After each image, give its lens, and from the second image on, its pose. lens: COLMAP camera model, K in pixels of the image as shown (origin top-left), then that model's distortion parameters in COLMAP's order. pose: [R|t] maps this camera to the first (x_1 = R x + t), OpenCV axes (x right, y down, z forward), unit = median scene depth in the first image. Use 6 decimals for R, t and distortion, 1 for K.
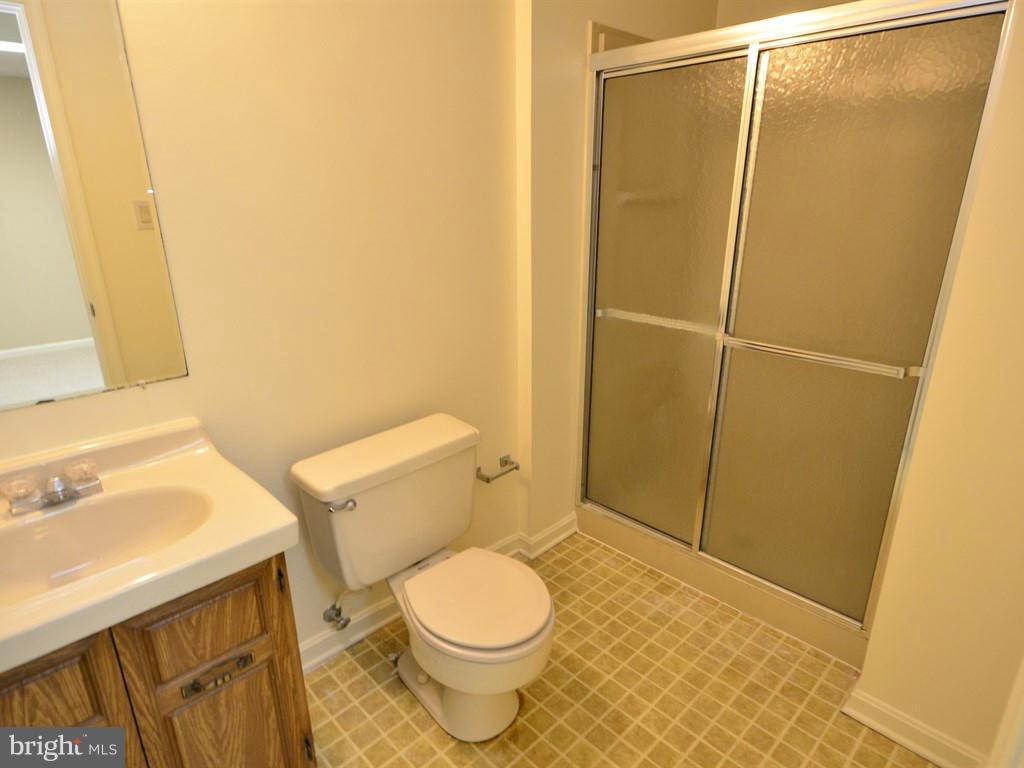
lens RADIAL K [[589.9, 0, 512.0], [0, 589.9, 384.0], [0, 0, 1]] dist [-0.000076, 0.000132]
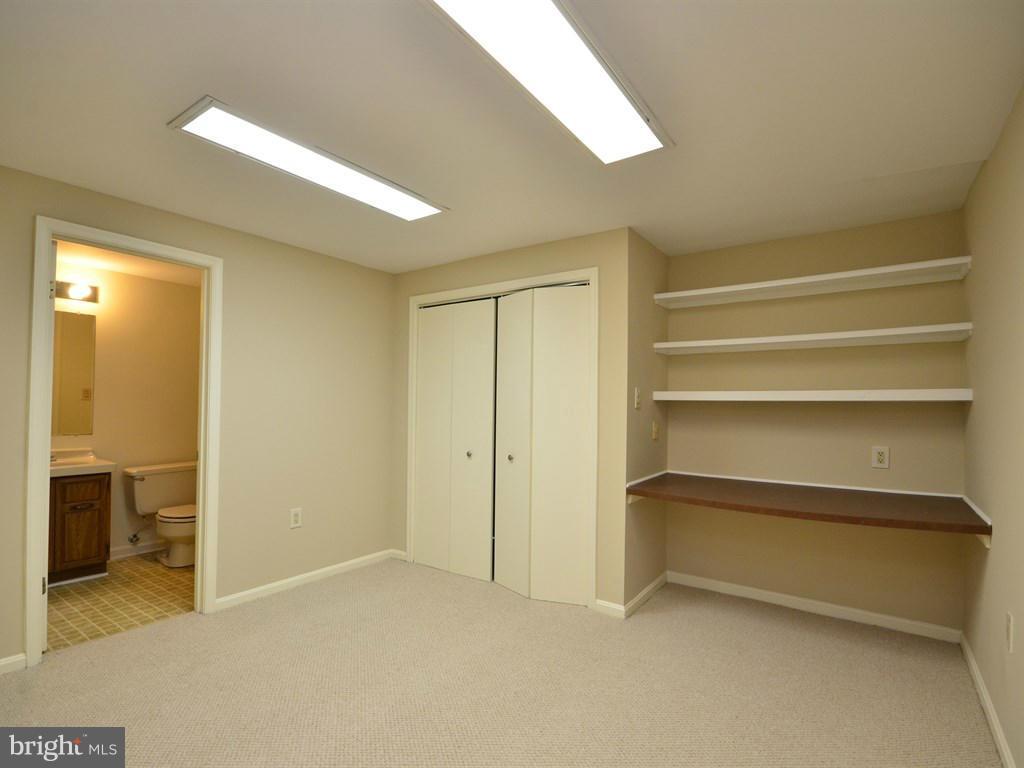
lens RADIAL K [[506.0, 0, 514.5], [0, 506.0, 397.9], [0, 0, 1]] dist [-0.002221, -0.001401]
pose [[0.984547, 0.019432, 0.174039, 1.411012], [0.039770, 0.943046, -0.330277, 0.909248], [-0.170545, 0.332095, 0.927700, -2.299240]]
